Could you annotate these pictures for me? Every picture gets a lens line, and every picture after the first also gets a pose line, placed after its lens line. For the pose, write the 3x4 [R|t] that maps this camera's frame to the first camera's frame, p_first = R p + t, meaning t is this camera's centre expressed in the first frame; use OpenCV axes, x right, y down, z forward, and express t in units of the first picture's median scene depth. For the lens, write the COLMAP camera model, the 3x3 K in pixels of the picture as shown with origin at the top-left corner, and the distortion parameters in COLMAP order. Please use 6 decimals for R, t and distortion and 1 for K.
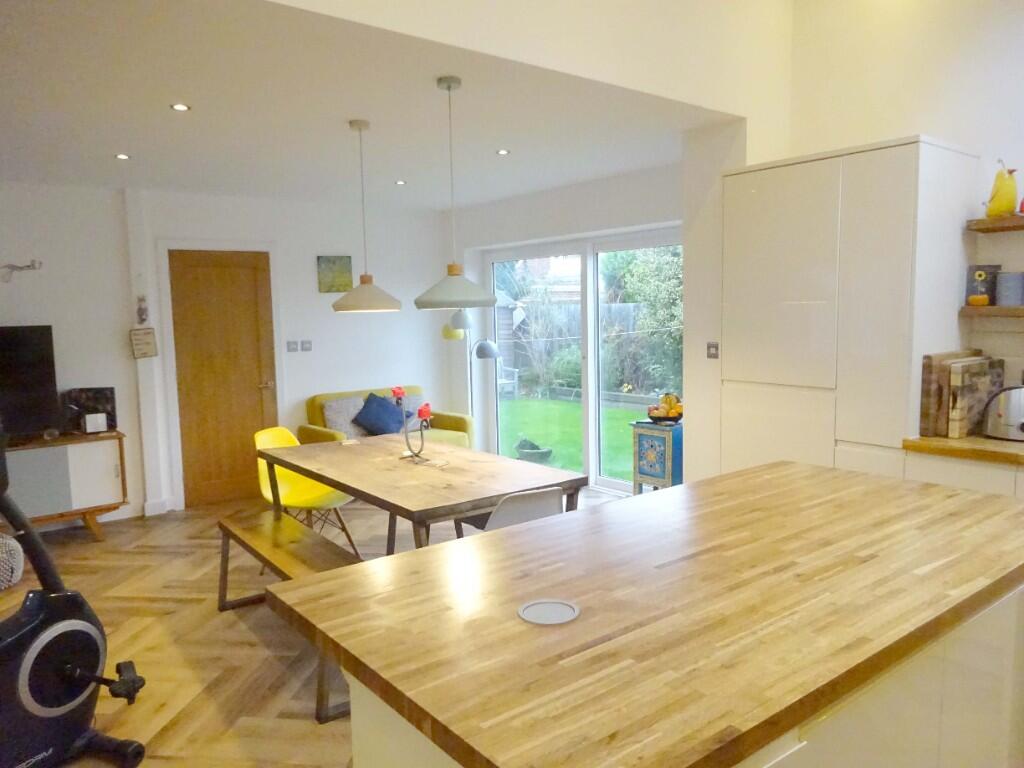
lens RADIAL K [[759.4, 0, 512.2], [0, 759.4, 384.9], [0, 0, 1]] dist [-0.011877, 0.017746]
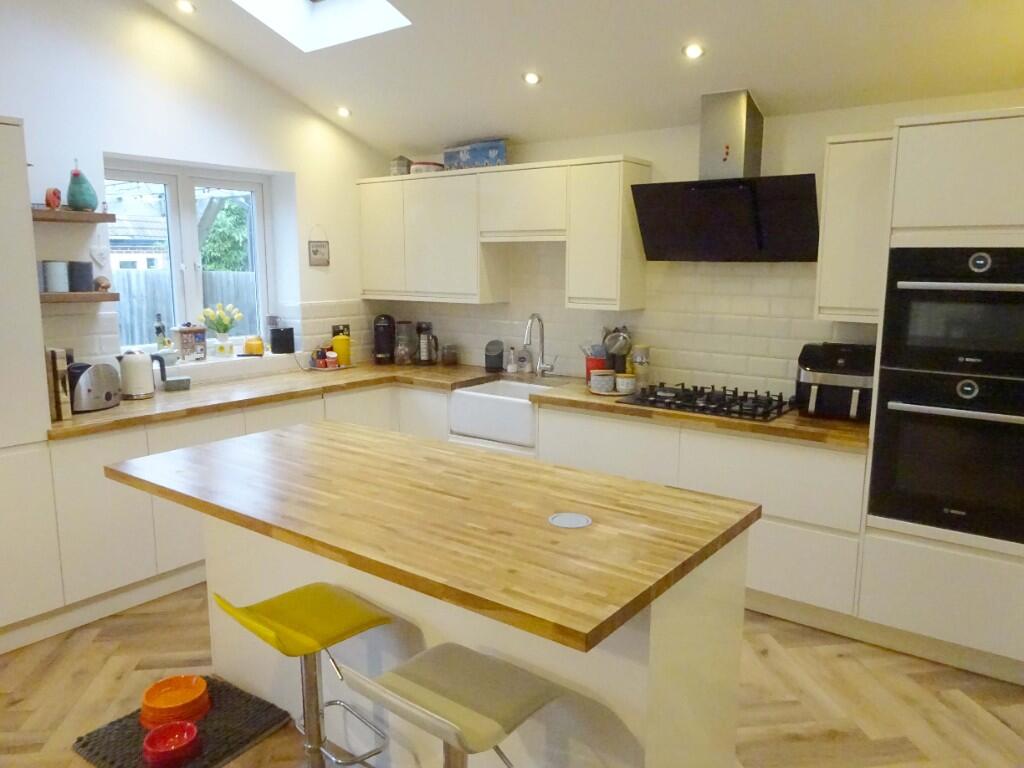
lens RADIAL K [[759.4, 0, 511.8], [0, 759.4, 383.0], [0, 0, 1]] dist [-0.011877, 0.017746]
pose [[-0.252602, -0.137193, 0.957795, -1.180429], [0.100362, 0.980842, 0.166963, -0.192250], [-0.962351, 0.138301, -0.233993, 1.317138]]
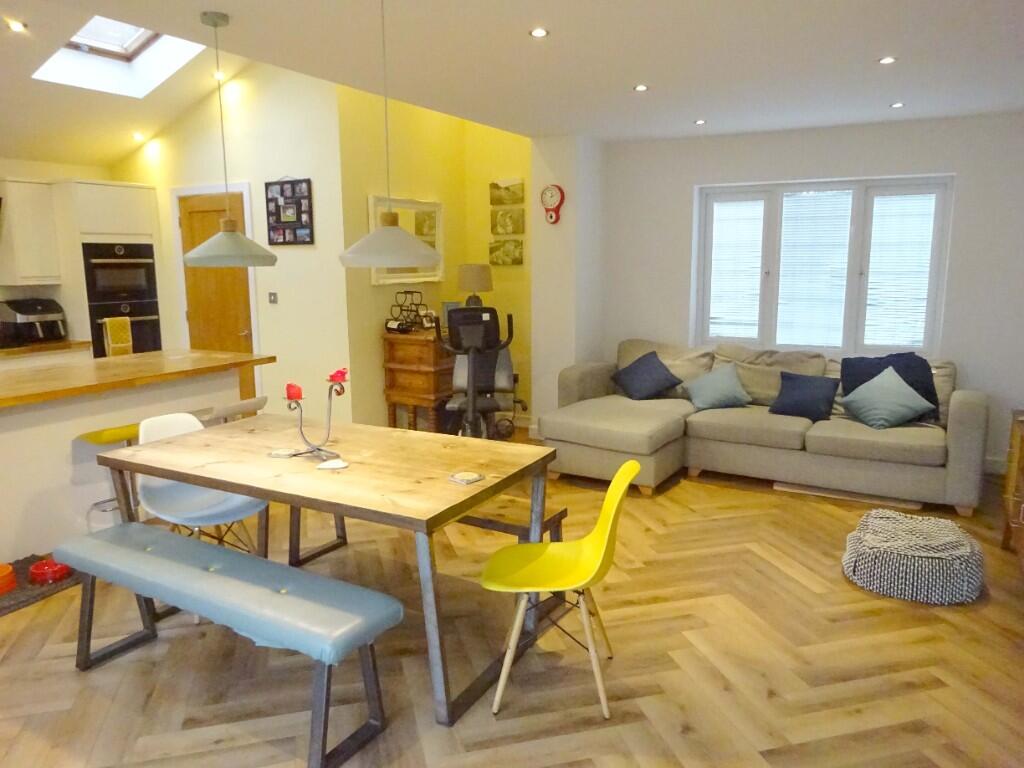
lens RADIAL K [[759.4, 0, 517.0], [0, 759.4, 381.2], [0, 0, 1]] dist [-0.011877, 0.017746]
pose [[-0.923138, 0.089963, -0.373796, -0.371559], [-0.012235, 0.964872, 0.262434, -0.390553], [0.384275, 0.246836, -0.889609, 3.476406]]
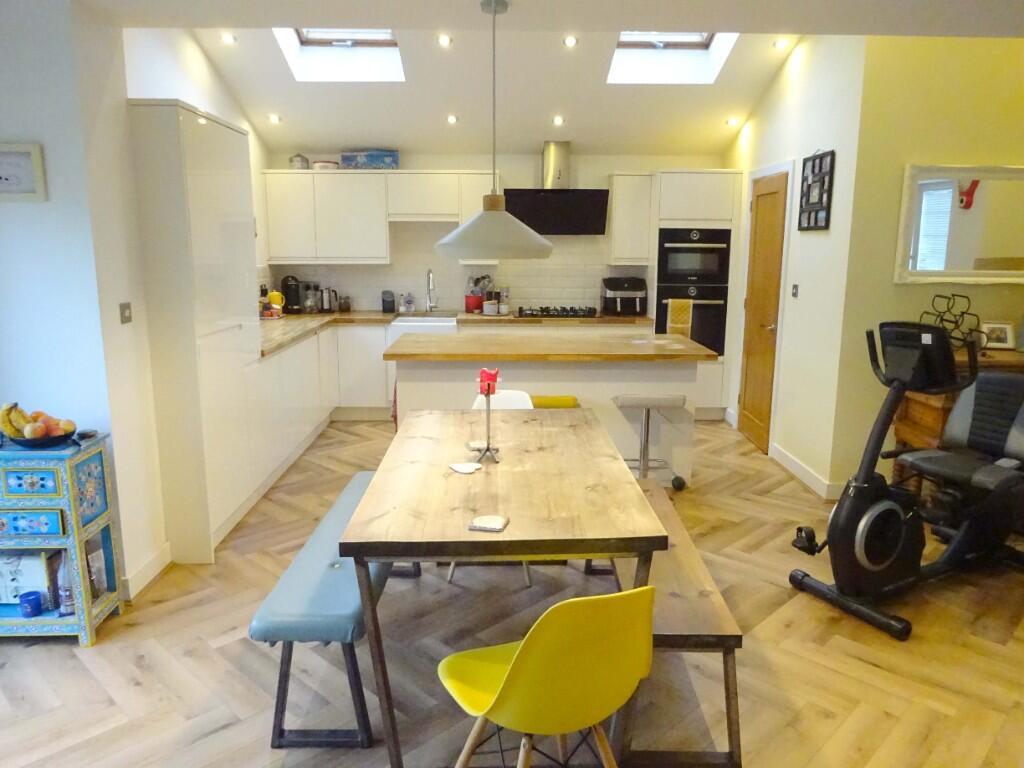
lens RADIAL K [[759.4, 0, 510.2], [0, 759.4, 383.3], [0, 0, 1]] dist [-0.011877, 0.017746]
pose [[-0.794897, -0.096414, 0.599035, -1.373051], [0.072716, 0.965040, 0.251814, -0.339412], [-0.602371, 0.243725, -0.760097, 3.071503]]
